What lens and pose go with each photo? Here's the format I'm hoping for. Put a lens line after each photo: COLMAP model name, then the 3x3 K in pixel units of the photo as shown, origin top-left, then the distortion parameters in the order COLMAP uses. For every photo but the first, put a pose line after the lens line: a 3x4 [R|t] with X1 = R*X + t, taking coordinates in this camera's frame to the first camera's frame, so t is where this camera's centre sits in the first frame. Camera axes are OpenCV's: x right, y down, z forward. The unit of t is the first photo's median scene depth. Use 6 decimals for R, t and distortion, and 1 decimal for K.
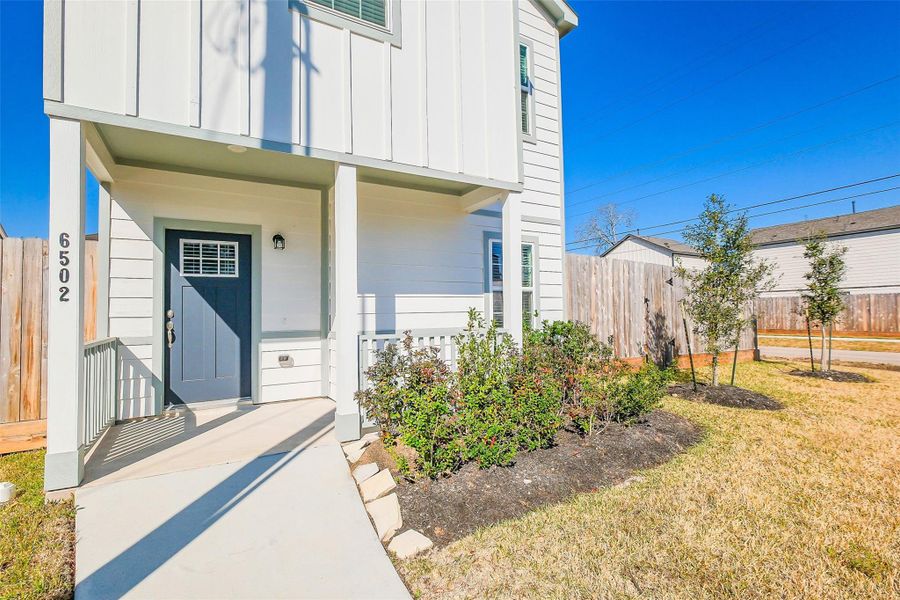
lens RADIAL K [[398.8, 0, 448.8], [0, 398.8, 301.4], [0, 0, 1]] dist [0.000927, 0.001321]
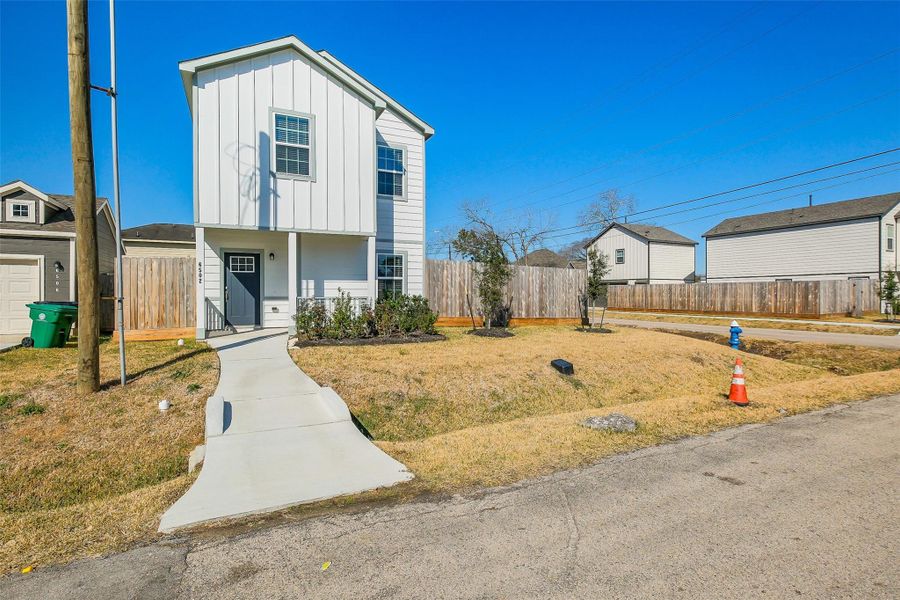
lens RADIAL K [[419.0, 0, 450.3], [0, 419.0, 298.6], [0, 0, 1]] dist [0.011728, -0.000133]
pose [[0.996126, 0.015425, -0.086578, 0.835673], [-0.012075, 0.999163, 0.039074, -0.018789], [0.087109, -0.037877, 0.995478, -1.357673]]
